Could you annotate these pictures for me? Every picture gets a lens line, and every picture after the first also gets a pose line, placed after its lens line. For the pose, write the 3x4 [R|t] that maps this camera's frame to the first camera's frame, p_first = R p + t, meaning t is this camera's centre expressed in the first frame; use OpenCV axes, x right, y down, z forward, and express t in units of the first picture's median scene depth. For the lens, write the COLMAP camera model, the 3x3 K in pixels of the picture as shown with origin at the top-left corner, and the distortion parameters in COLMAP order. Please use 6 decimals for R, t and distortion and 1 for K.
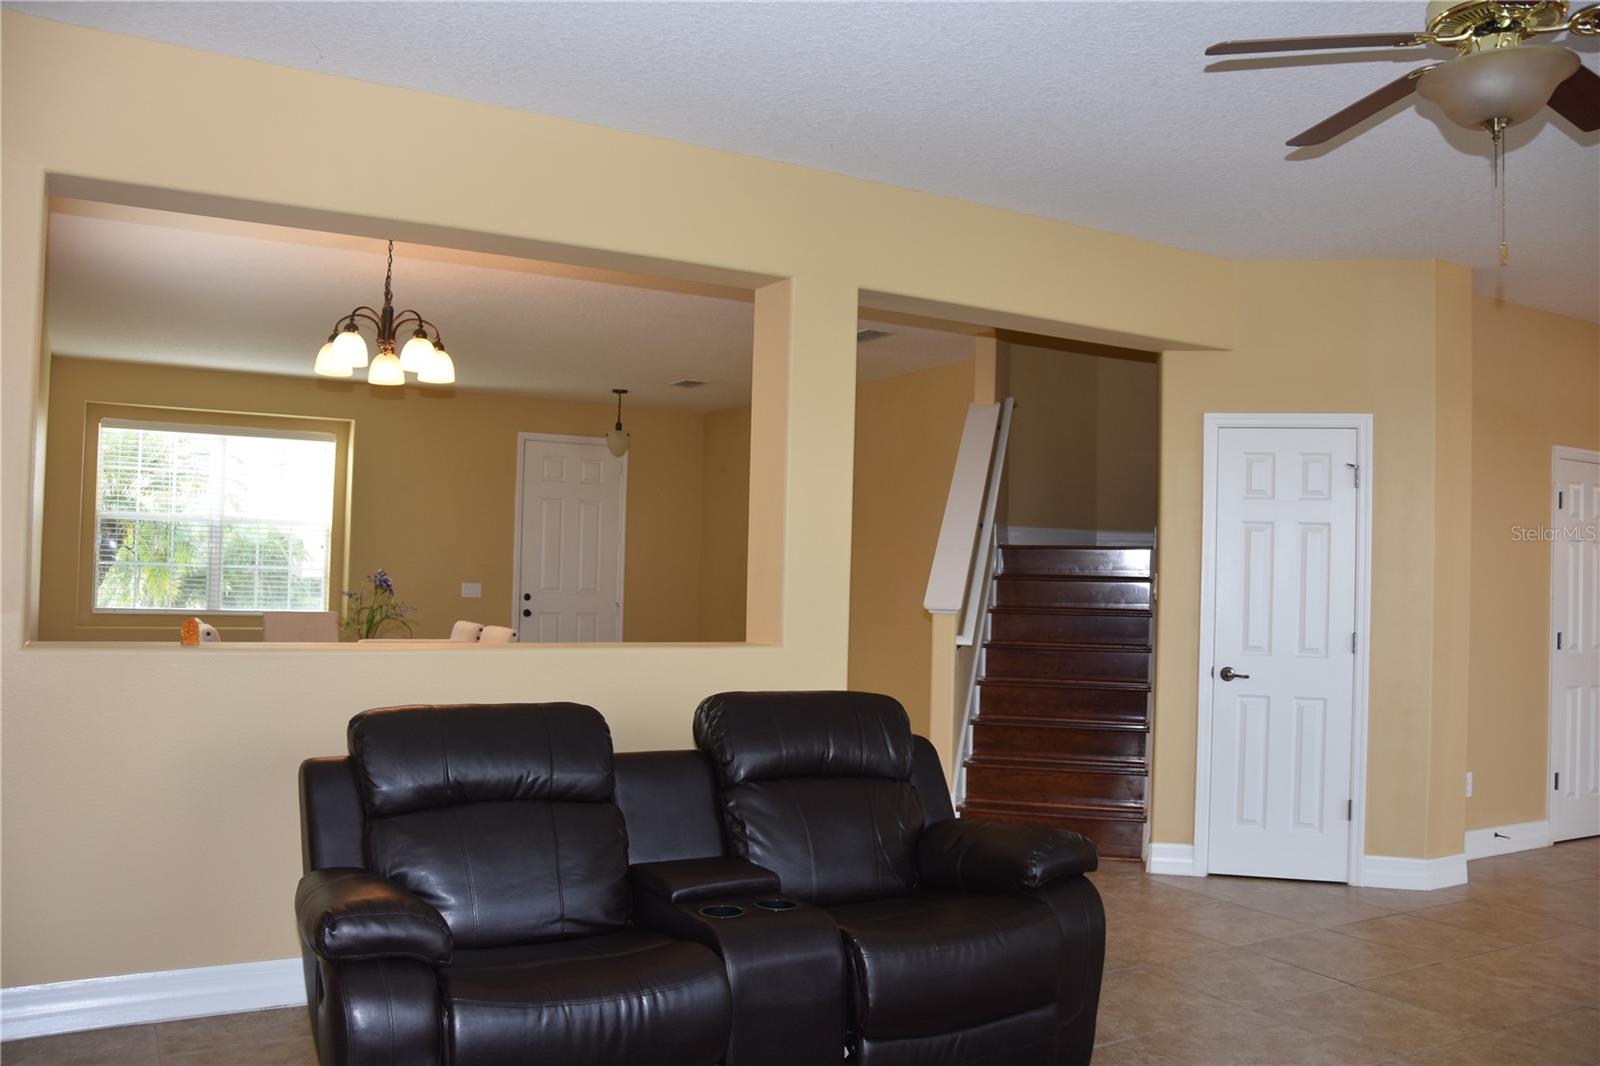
lens RADIAL K [[1303.3, 0, 800.0], [0, 1303.3, 533.0], [0, 0, 1]] dist [-0.153991, 0.128265]
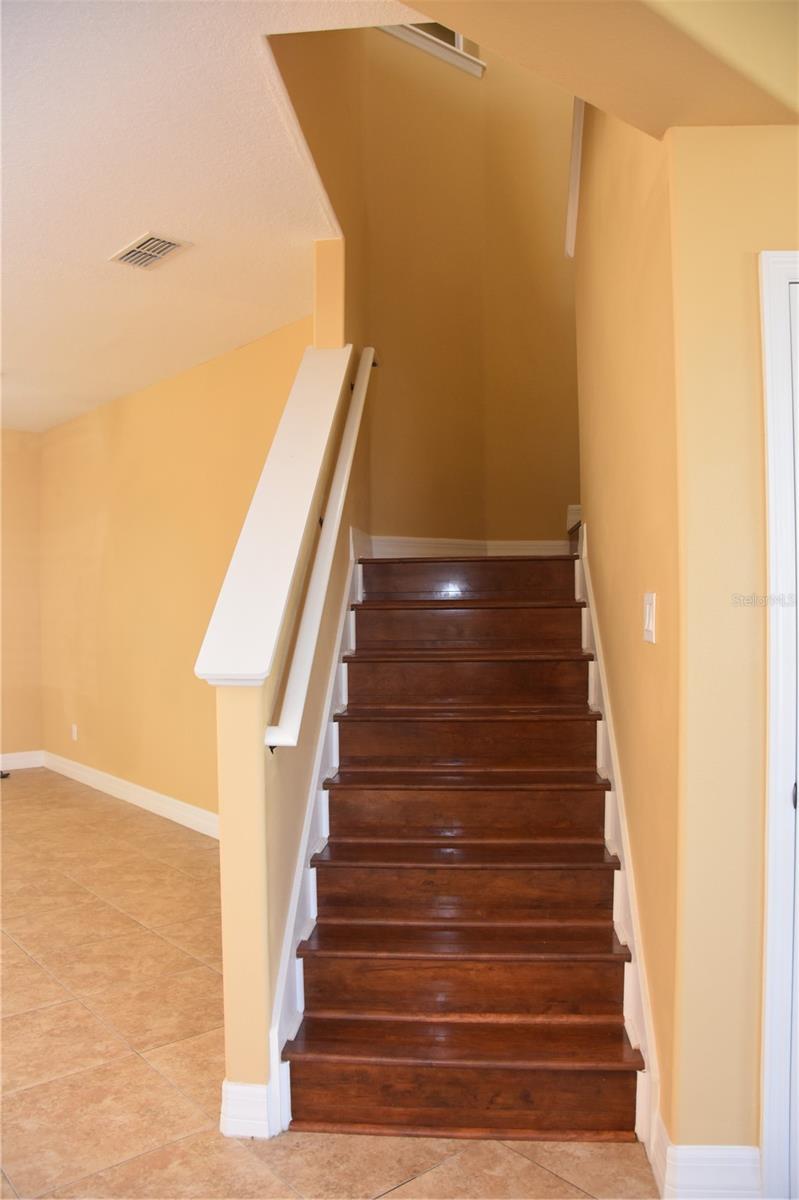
lens RADIAL K [[935.6, 0, 399.5], [0, 935.6, 600.0], [0, 0, 1]] dist [-0.159214, 0.114735]
pose [[0.984526, -0.035921, 0.171518, 0.099518], [0.030283, 0.998915, 0.035376, 0.015844], [-0.172603, -0.029634, 0.984546, 0.566578]]
